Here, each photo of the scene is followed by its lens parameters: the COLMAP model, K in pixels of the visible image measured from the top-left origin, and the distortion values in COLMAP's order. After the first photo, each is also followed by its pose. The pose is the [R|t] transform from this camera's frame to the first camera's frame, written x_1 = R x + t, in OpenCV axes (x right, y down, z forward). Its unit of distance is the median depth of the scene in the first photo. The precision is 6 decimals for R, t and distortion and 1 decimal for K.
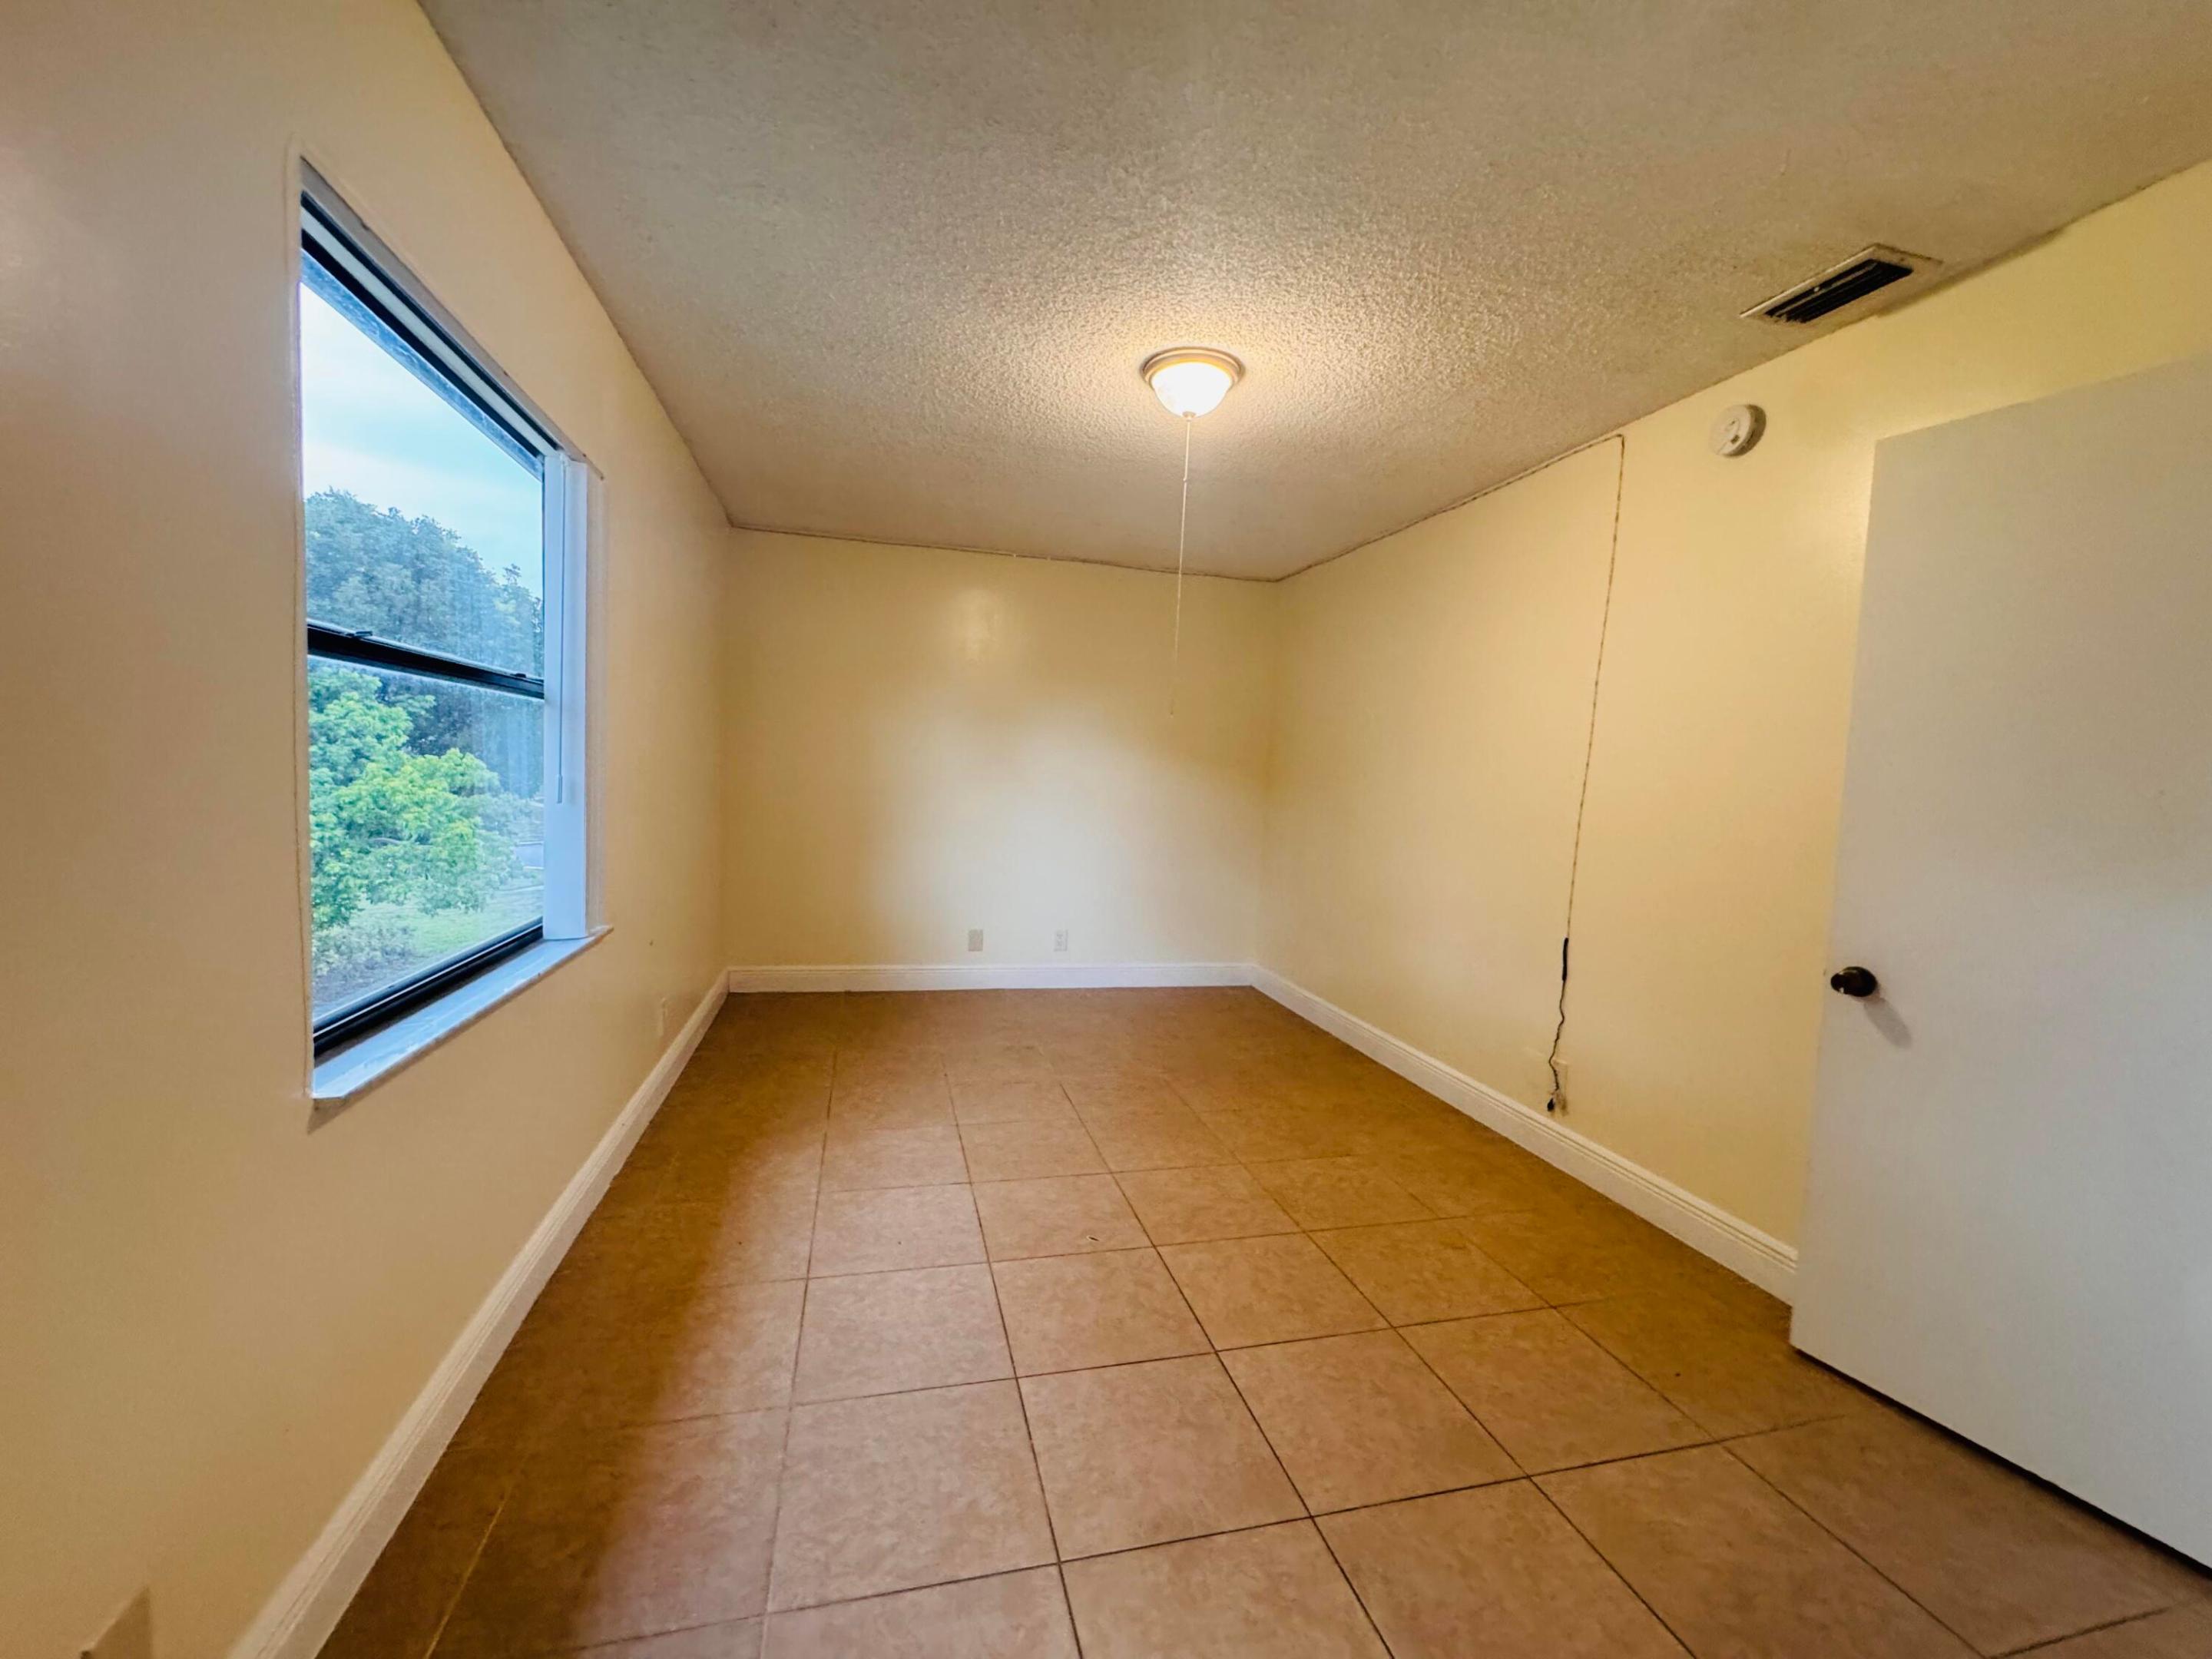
lens RADIAL K [[889.3, 0, 1101.5], [0, 889.3, 827.1], [0, 0, 1]] dist [-0.004189, 0.000384]
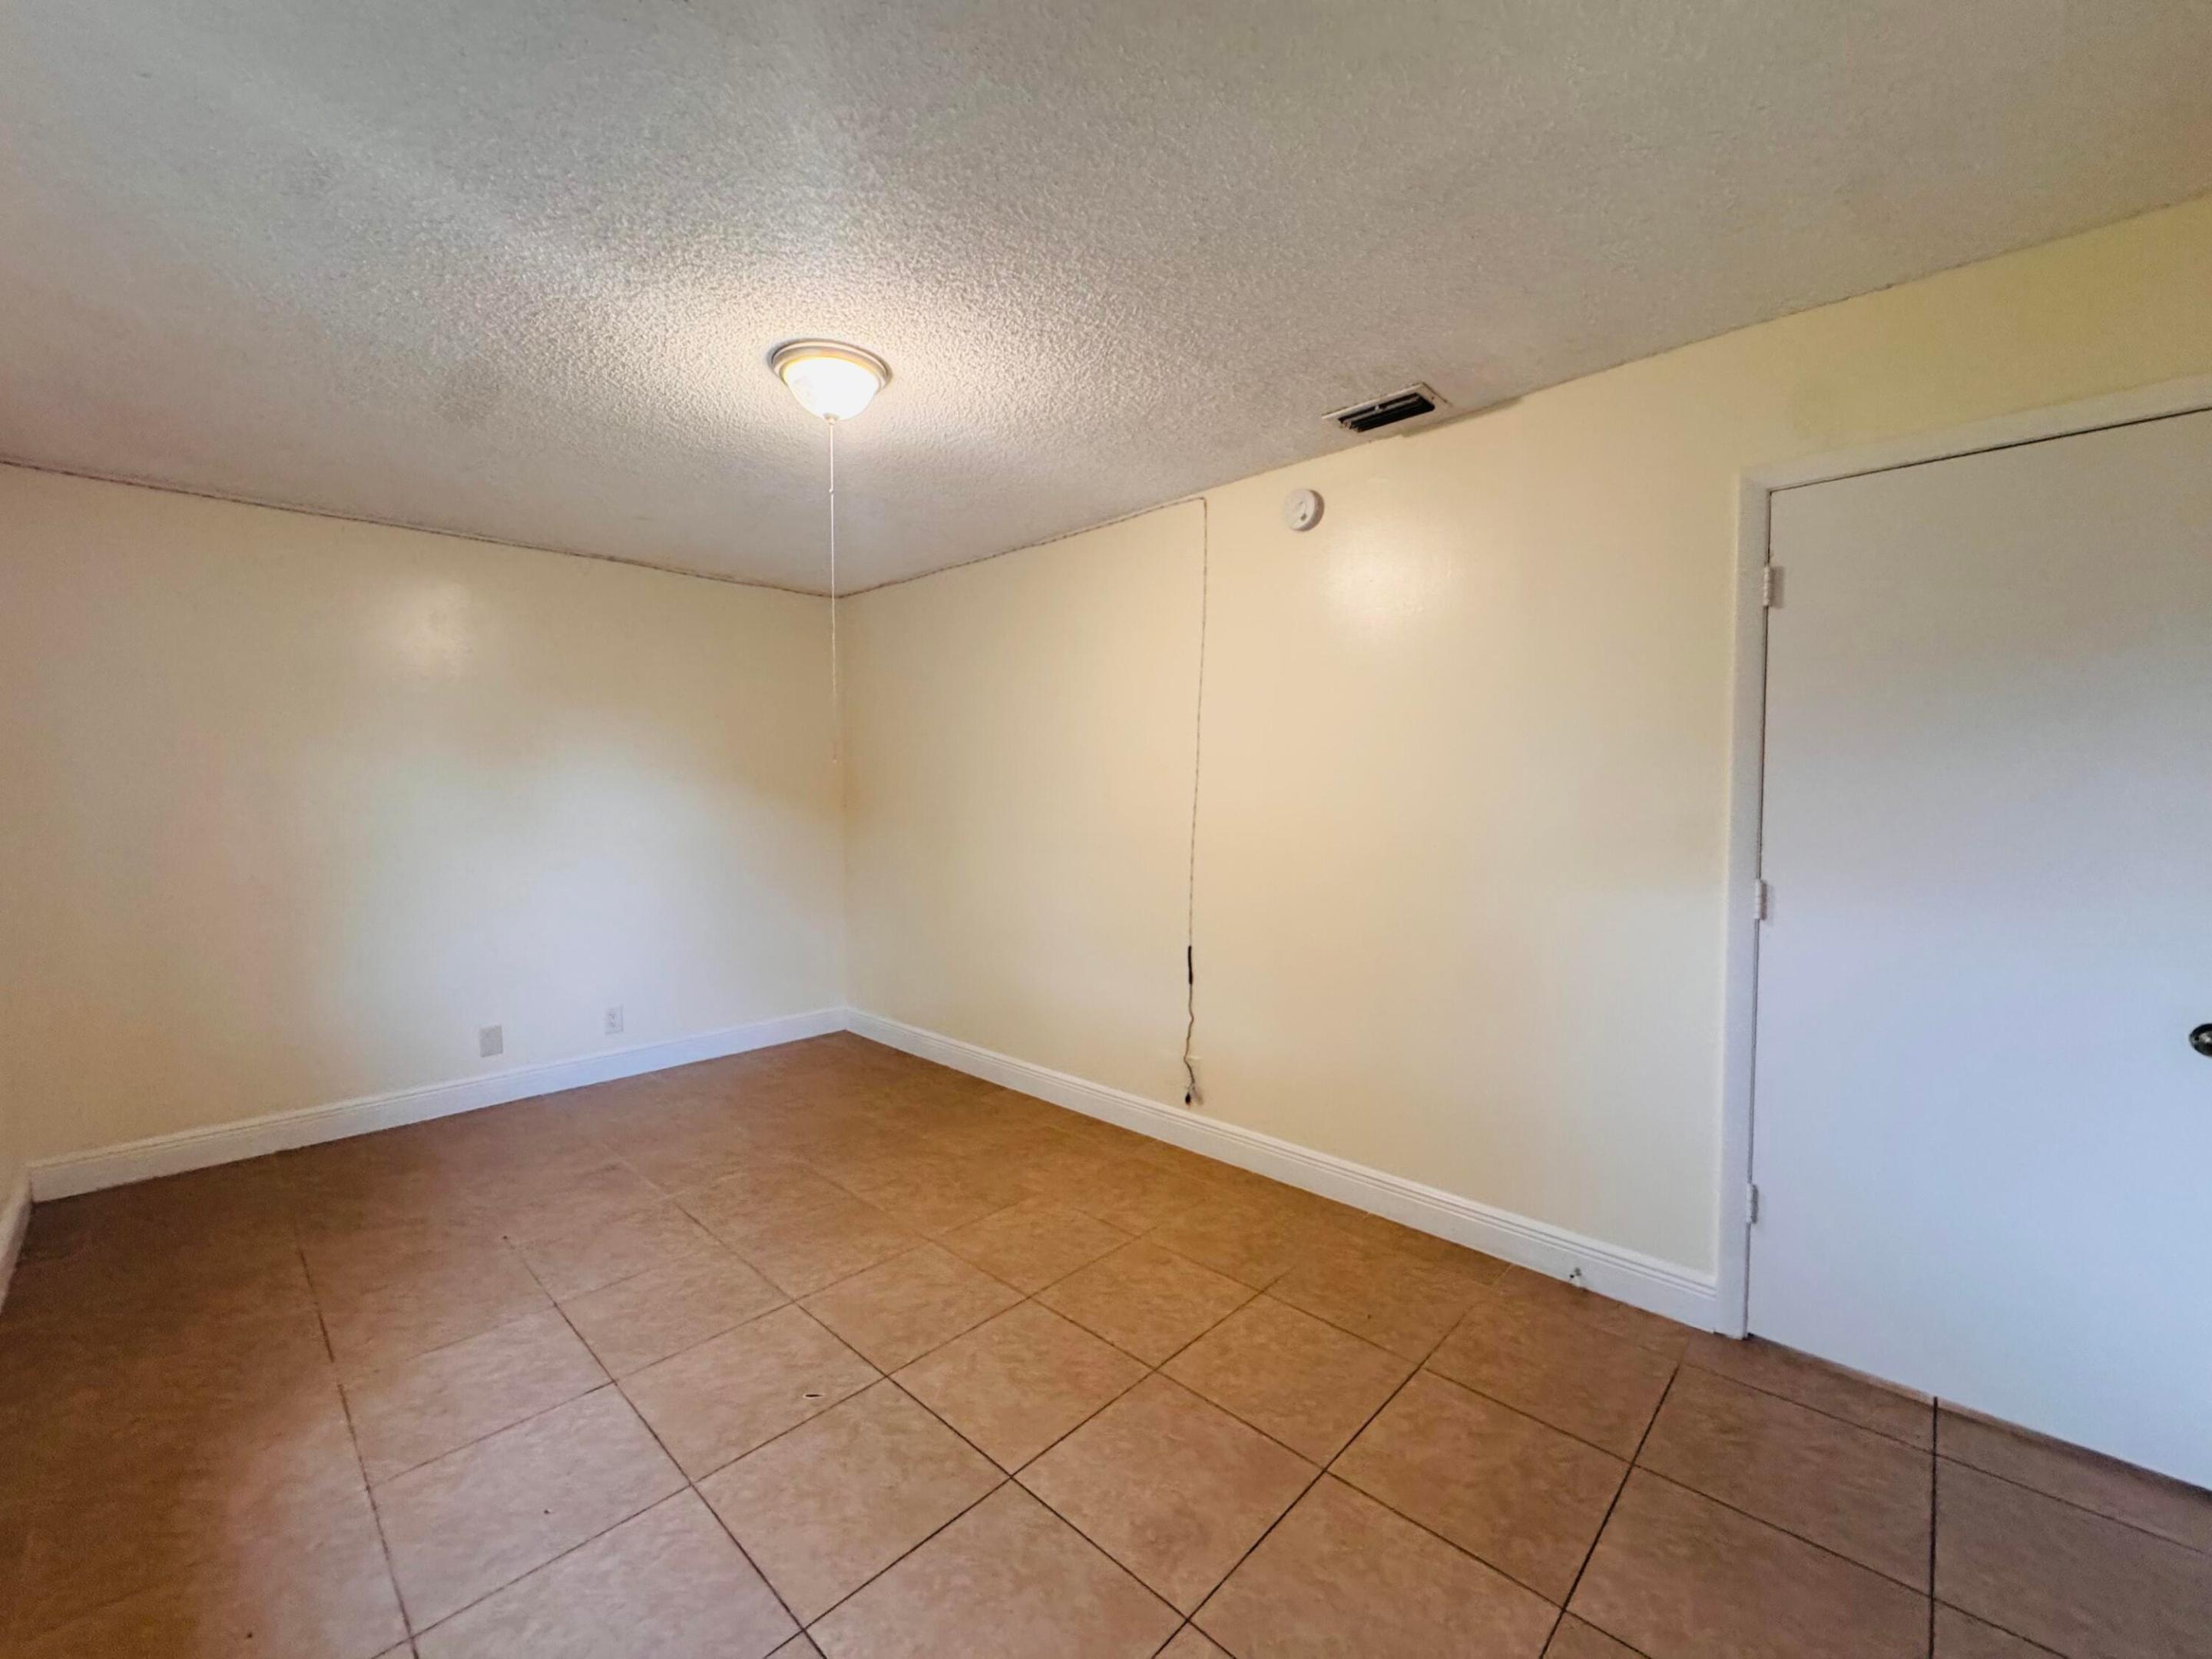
lens RADIAL K [[889.3, 0, 1101.5], [0, 889.3, 827.1], [0, 0, 1]] dist [-0.004189, 0.000384]
pose [[0.847419, -0.070740, 0.526190, -0.173389], [0.075631, 0.997061, 0.012242, -0.054242], [-0.525510, 0.029422, 0.850279, 0.133124]]
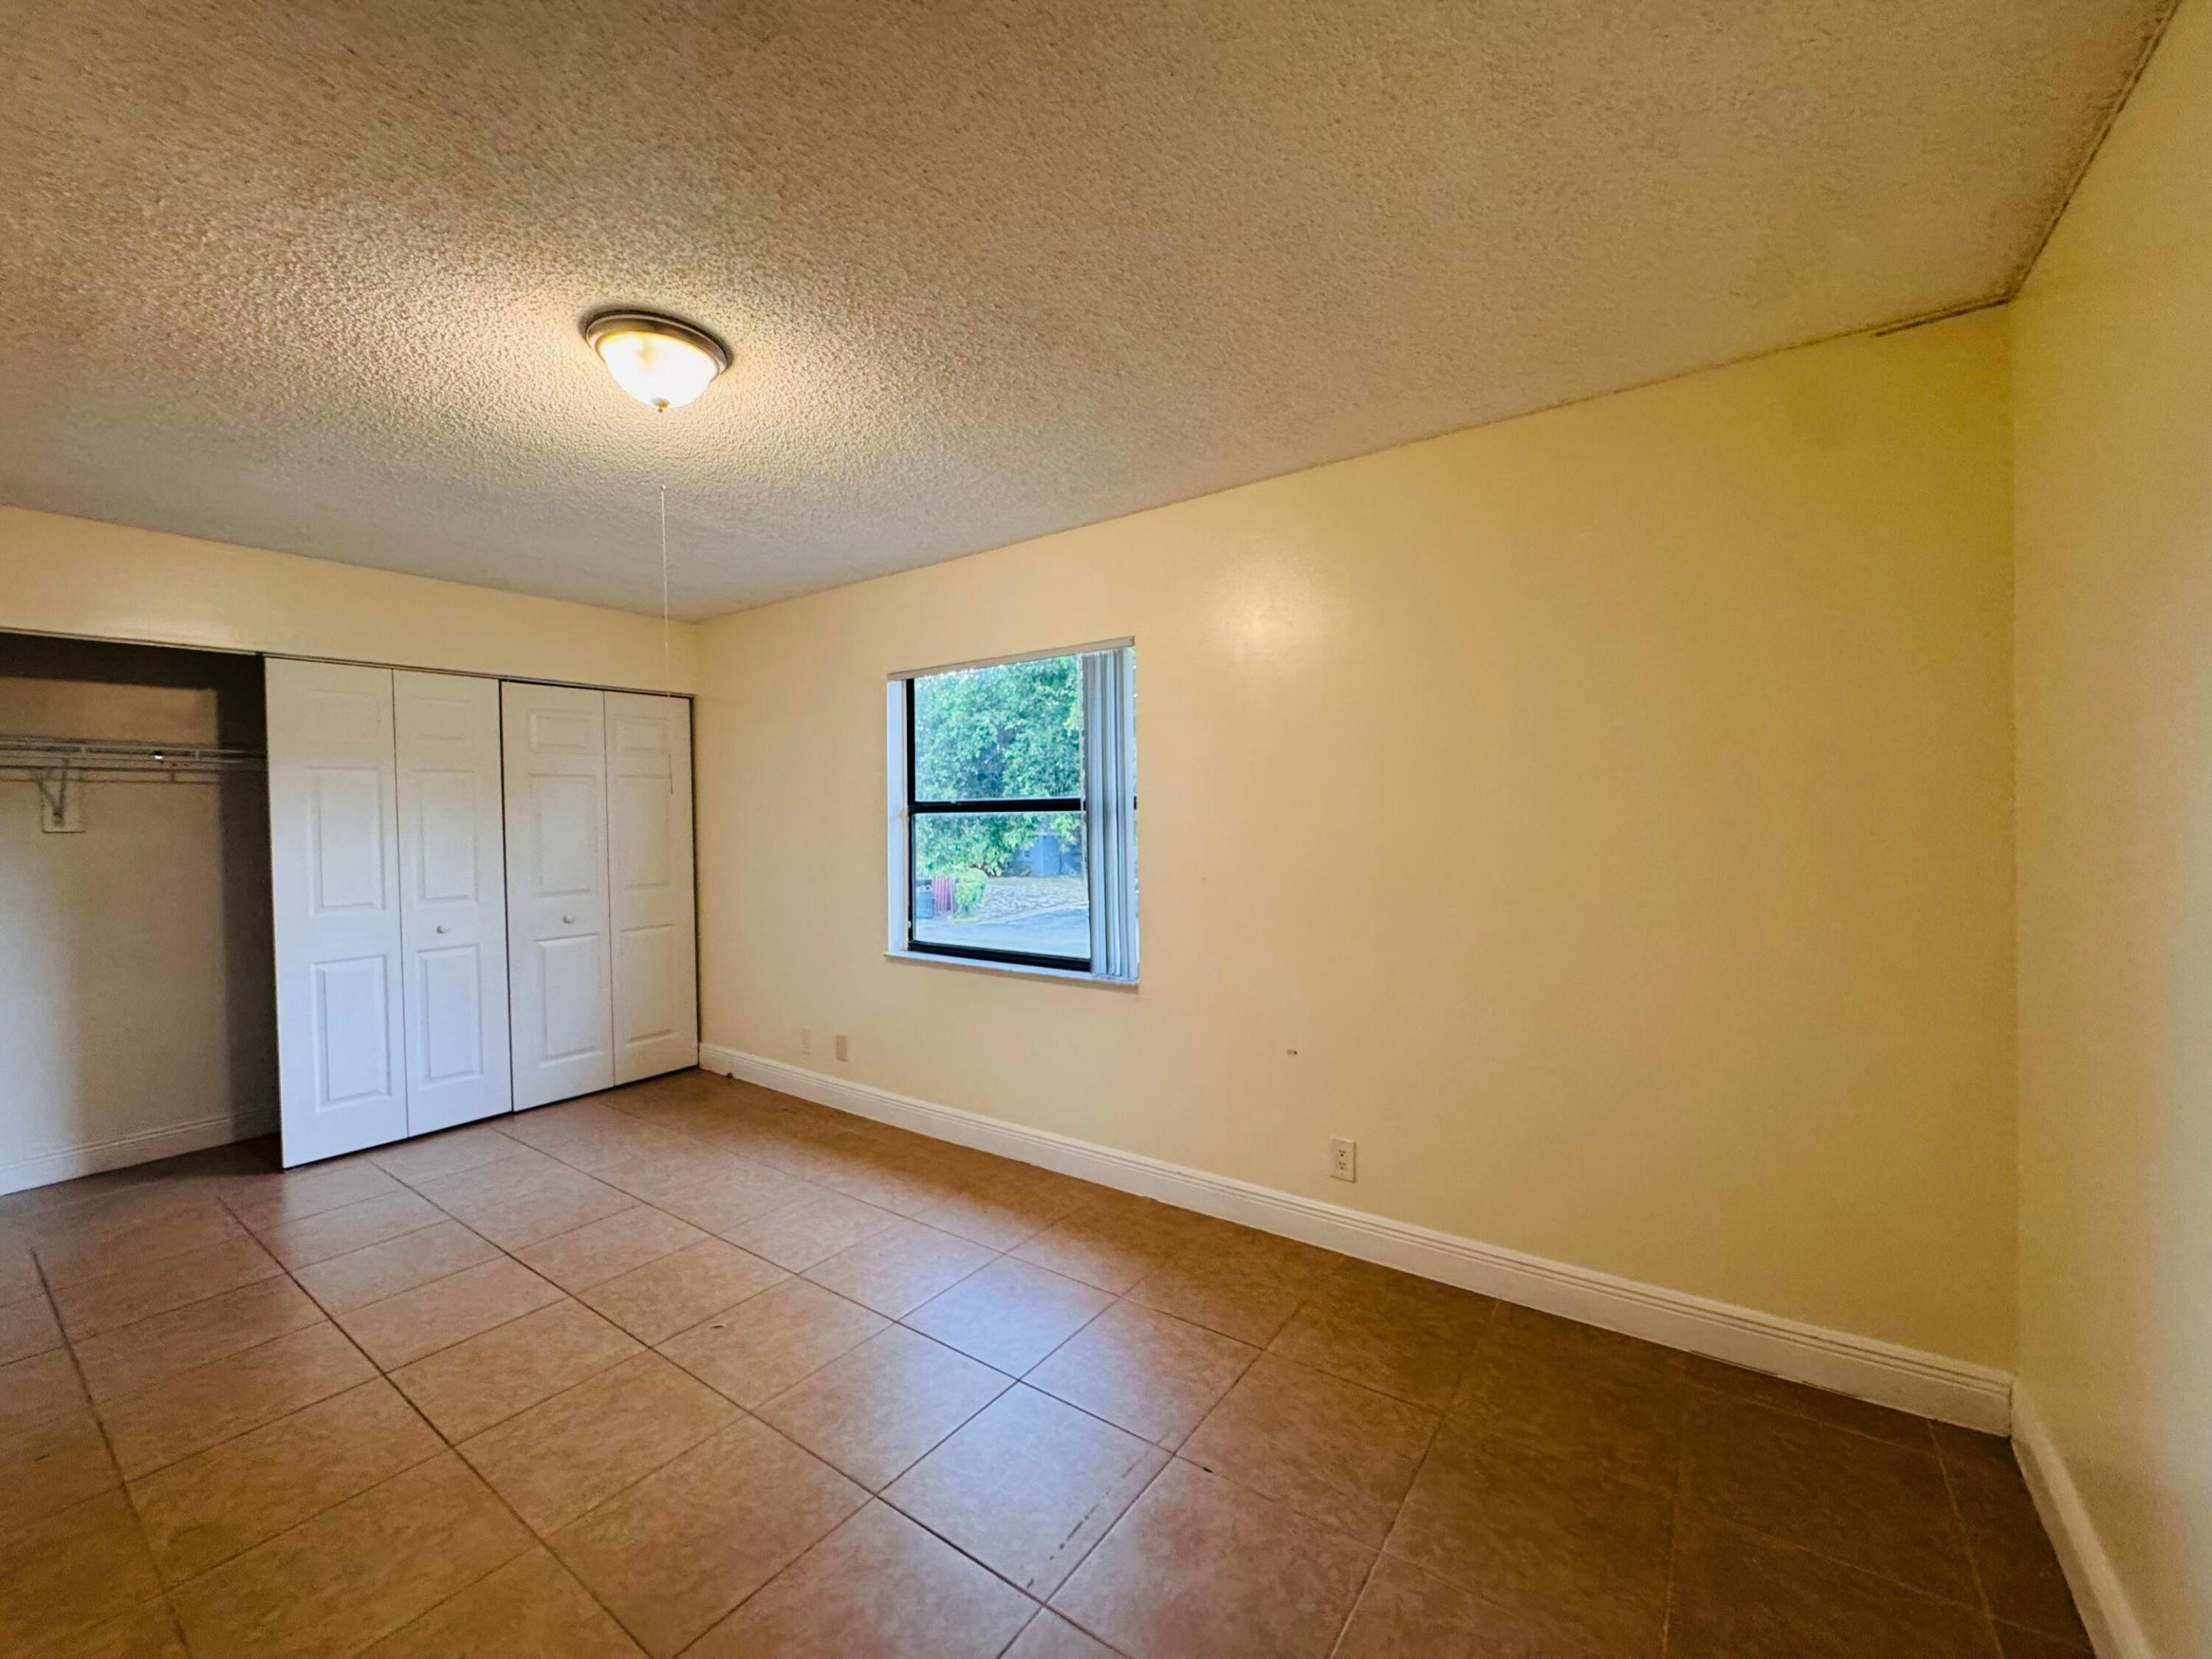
lens RADIAL K [[889.6, 0, 1106.0], [0, 889.6, 829.5], [0, 0, 1]] dist [-0.001513, 0.000579]
pose [[-0.764232, -0.019433, -0.644648, 0.304752], [-0.057941, 0.997573, 0.038618, -0.156680], [0.642333, 0.066865, -0.763503, 1.947758]]
